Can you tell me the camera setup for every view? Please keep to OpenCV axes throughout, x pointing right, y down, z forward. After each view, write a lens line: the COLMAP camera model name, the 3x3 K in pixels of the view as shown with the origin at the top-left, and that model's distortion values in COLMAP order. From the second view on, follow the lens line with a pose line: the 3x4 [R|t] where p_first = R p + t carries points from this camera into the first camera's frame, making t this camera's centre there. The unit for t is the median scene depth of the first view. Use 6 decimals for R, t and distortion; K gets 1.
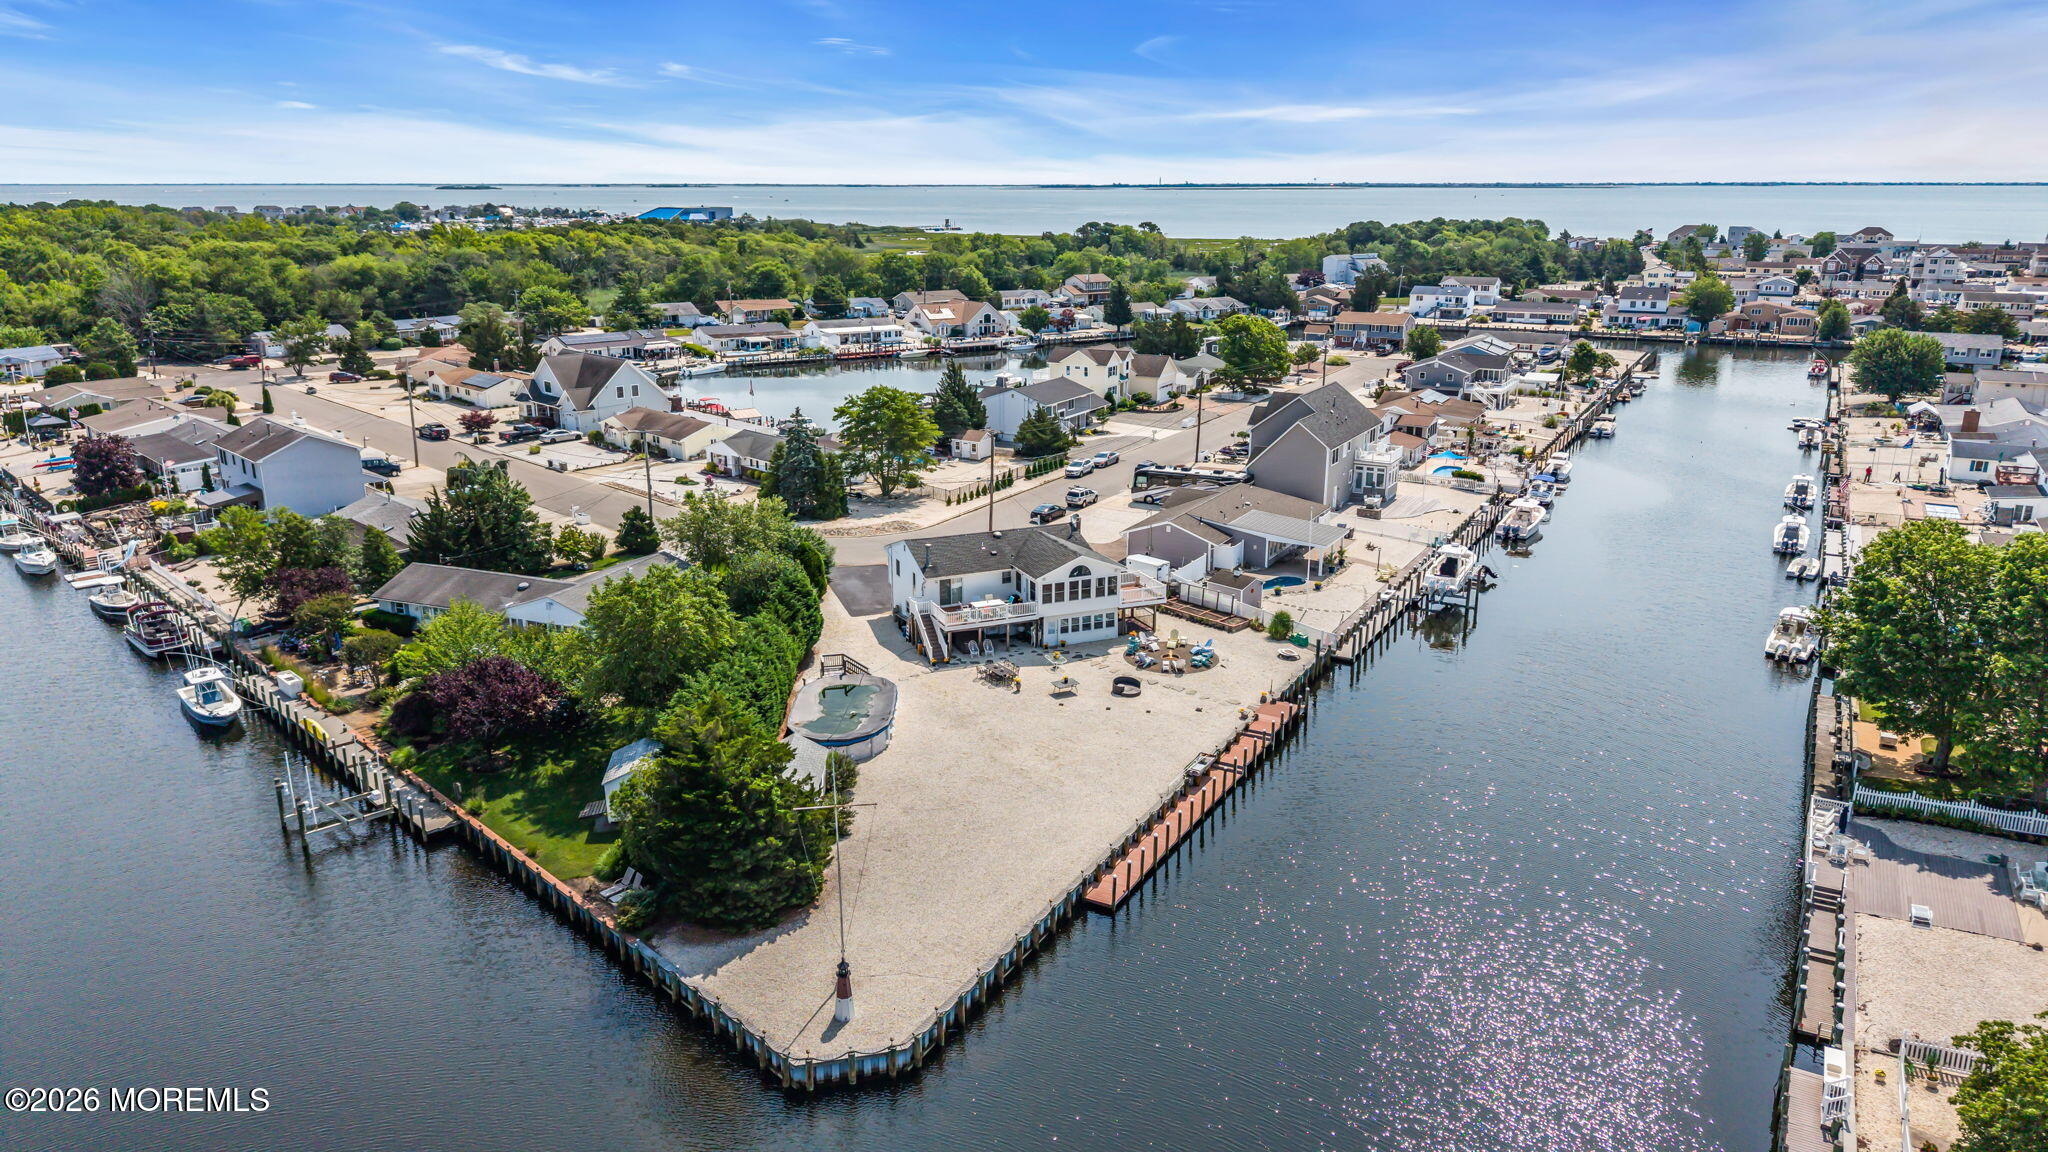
lens RADIAL K [[1360.5, 0, 1018.2], [0, 1360.5, 586.7], [0, 0, 1]] dist [0.032189, -0.041098]
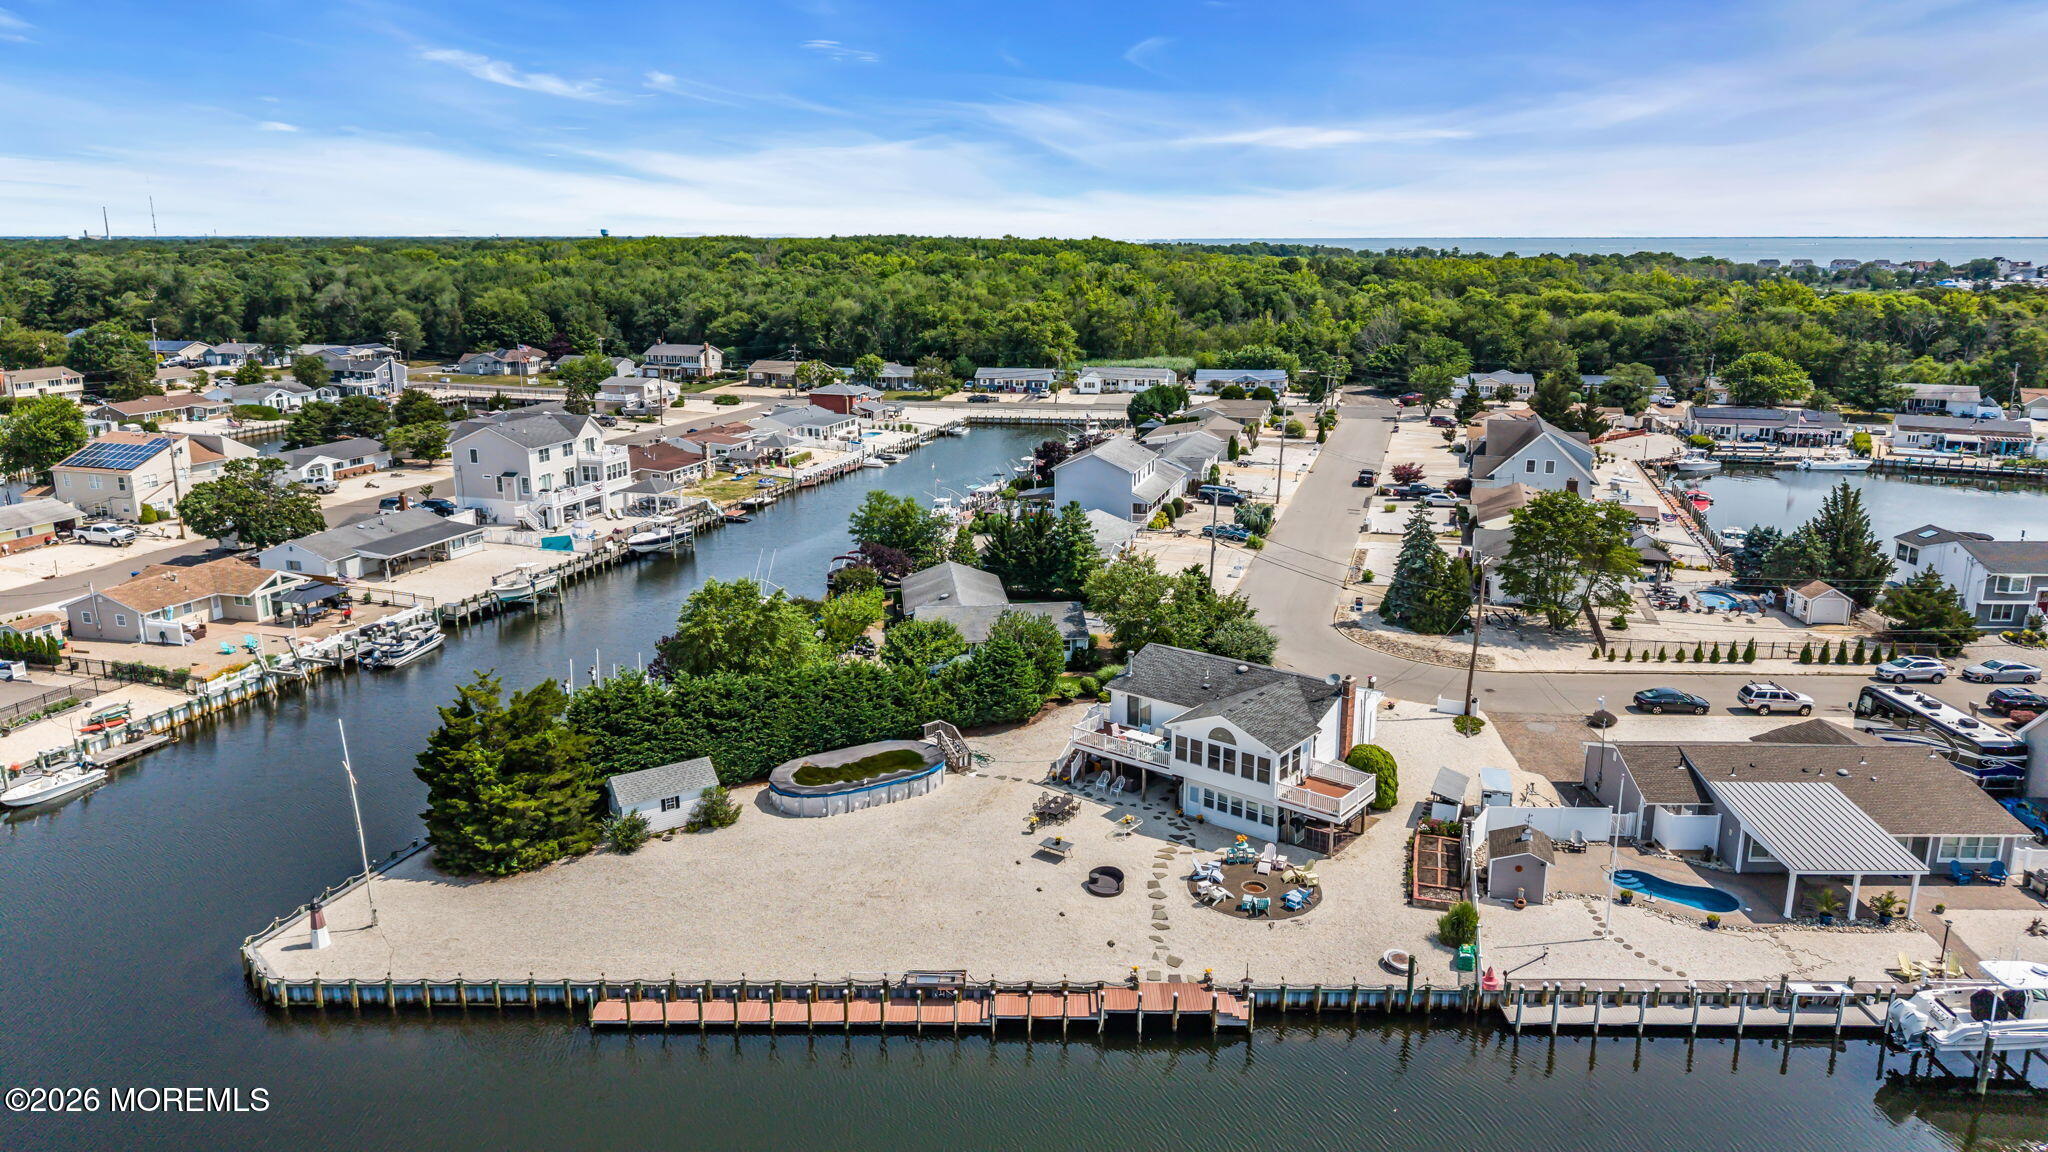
lens RADIAL K [[1360.5, 0, 1013.5], [0, 1360.5, 574.7], [0, 0, 1]] dist [0.032189, -0.041098]
pose [[0.471291, 0.208750, -0.856918, 0.456678], [-0.247106, 0.963927, 0.098914, -0.105623], [0.846654, 0.165133, 0.505874, 0.359065]]
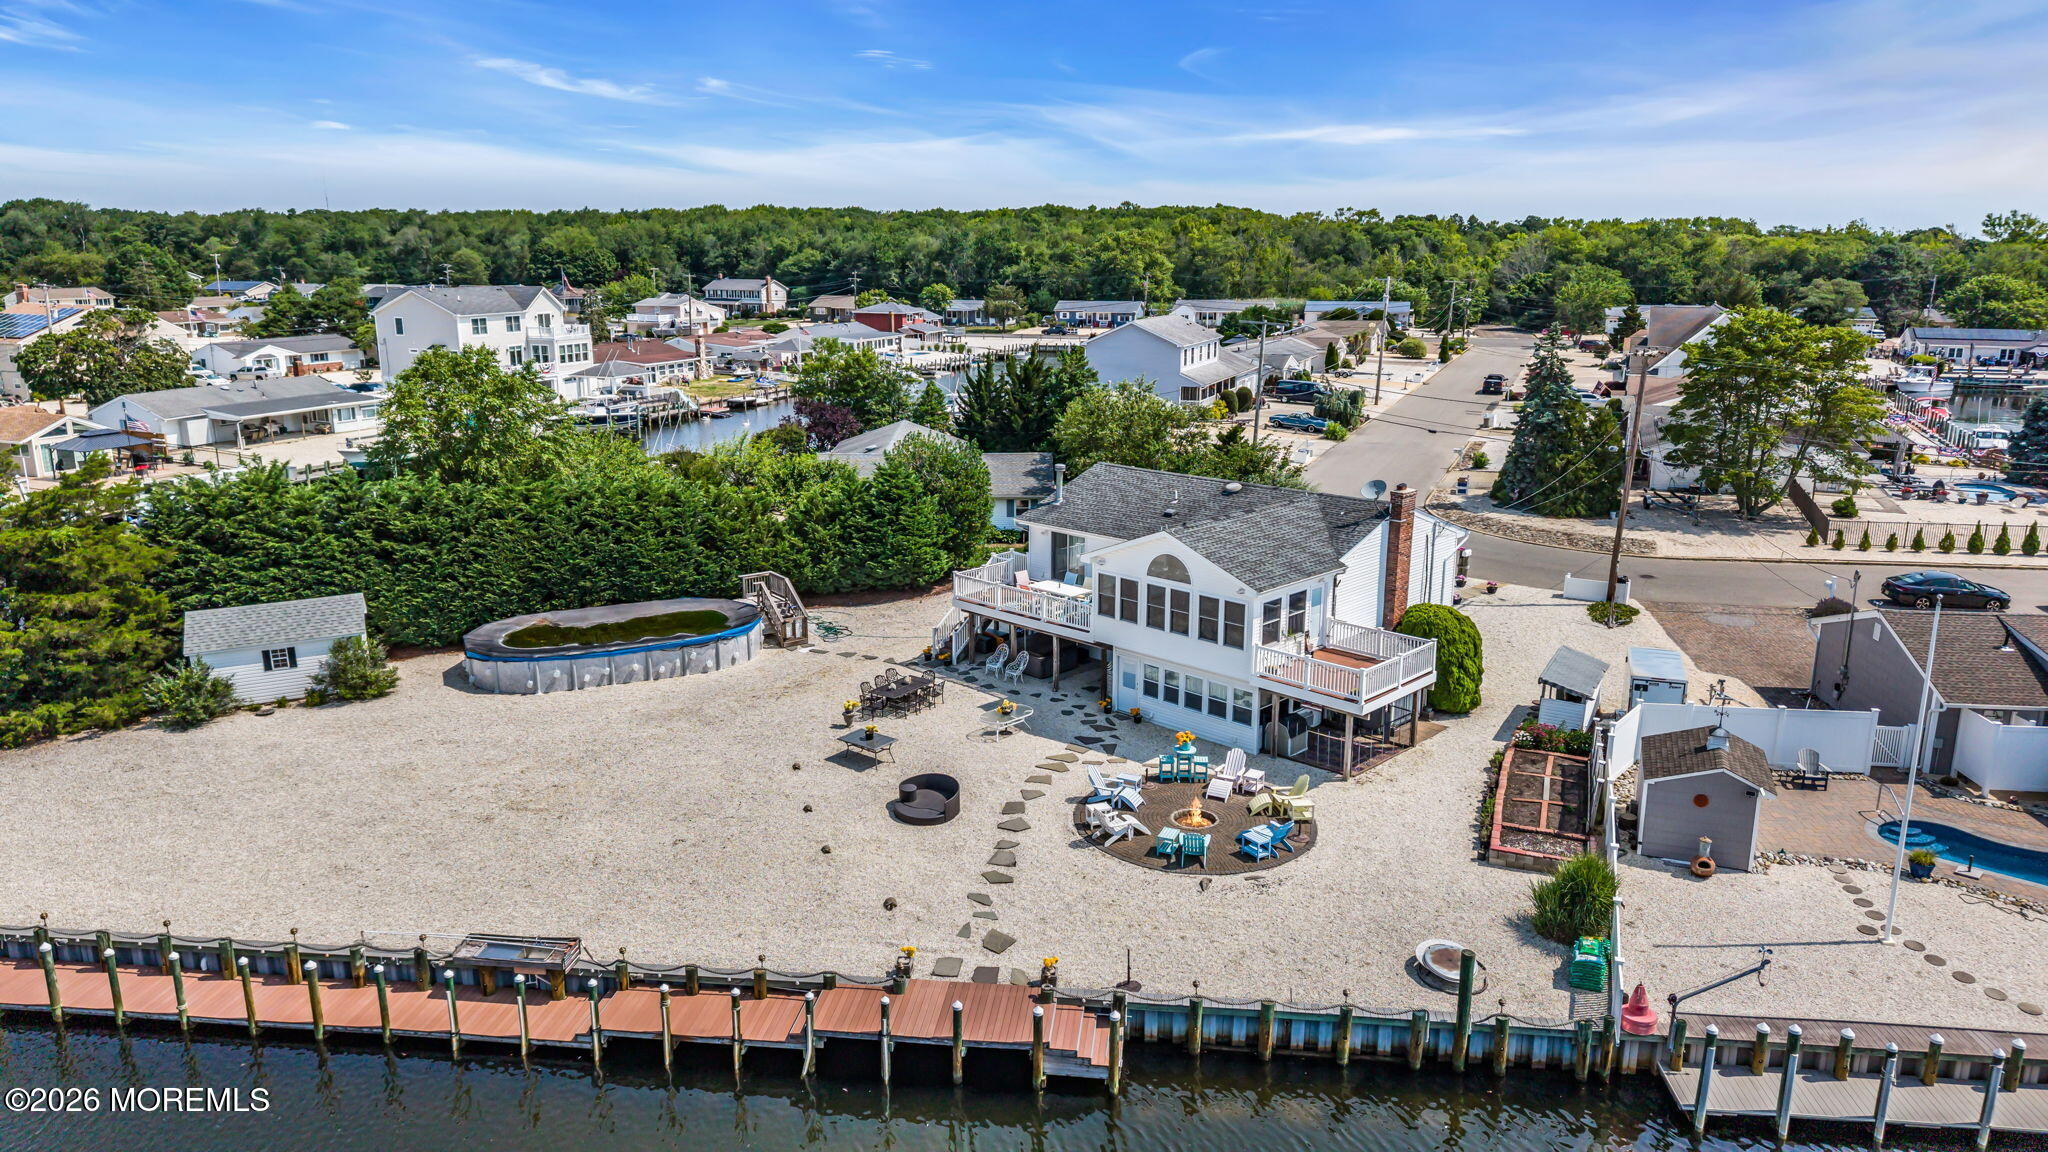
lens RADIAL K [[1360.5, 0, 1014.7], [0, 1360.5, 587.9], [0, 0, 1]] dist [0.032189, -0.041098]
pose [[0.381041, 0.224628, -0.896856, 0.309903], [-0.261234, 0.956668, 0.128620, -0.035563], [0.886885, 0.185280, 0.423210, 0.555936]]
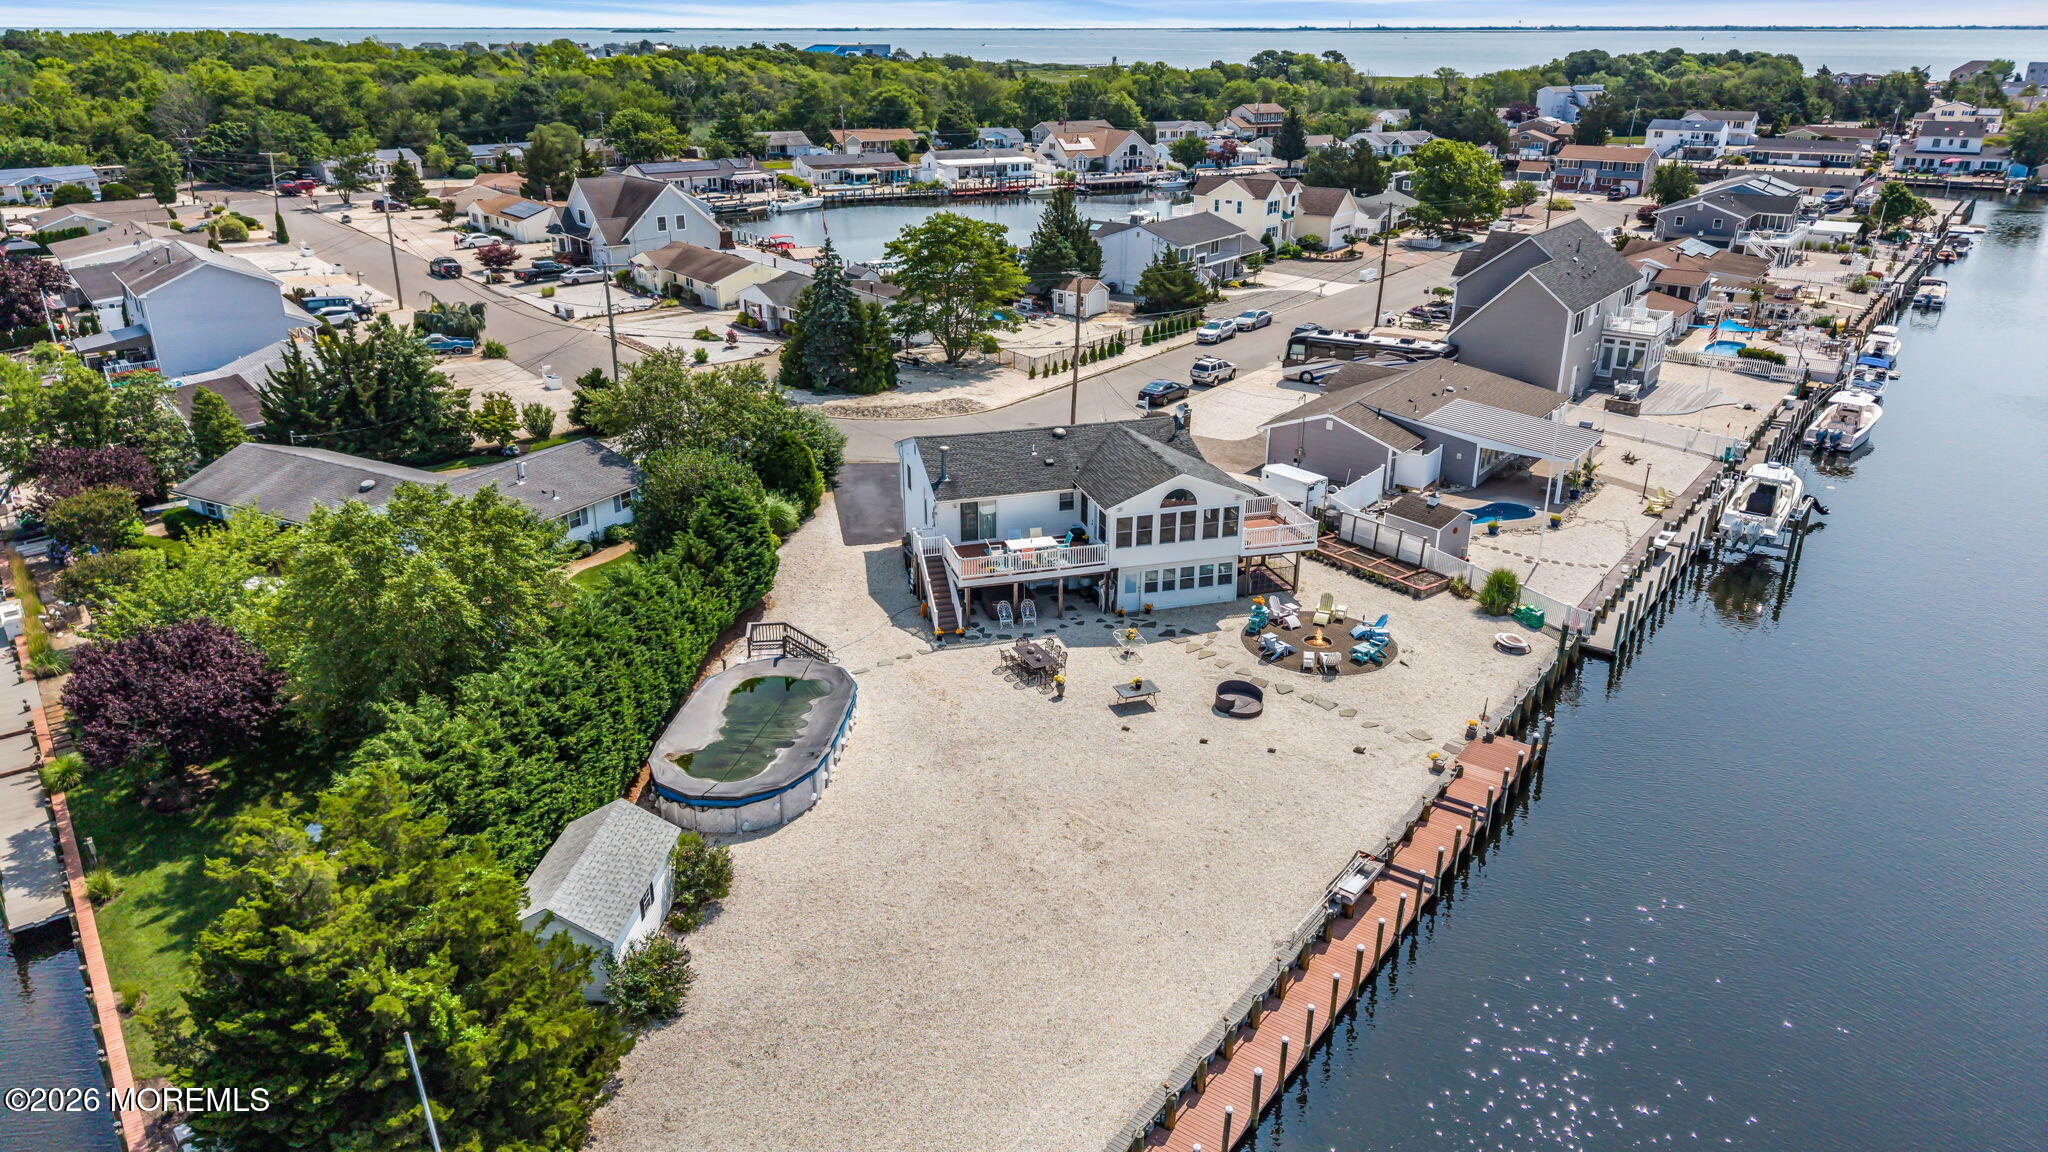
lens RADIAL K [[1360.5, 0, 1018.3], [0, 1360.5, 575.7], [0, 0, 1]] dist [0.032189, -0.041098]
pose [[0.992560, 0.045455, -0.112950, 0.032073], [-0.034684, 0.994819, 0.095568, -0.024048], [0.116708, -0.090939, 0.988994, 0.262491]]
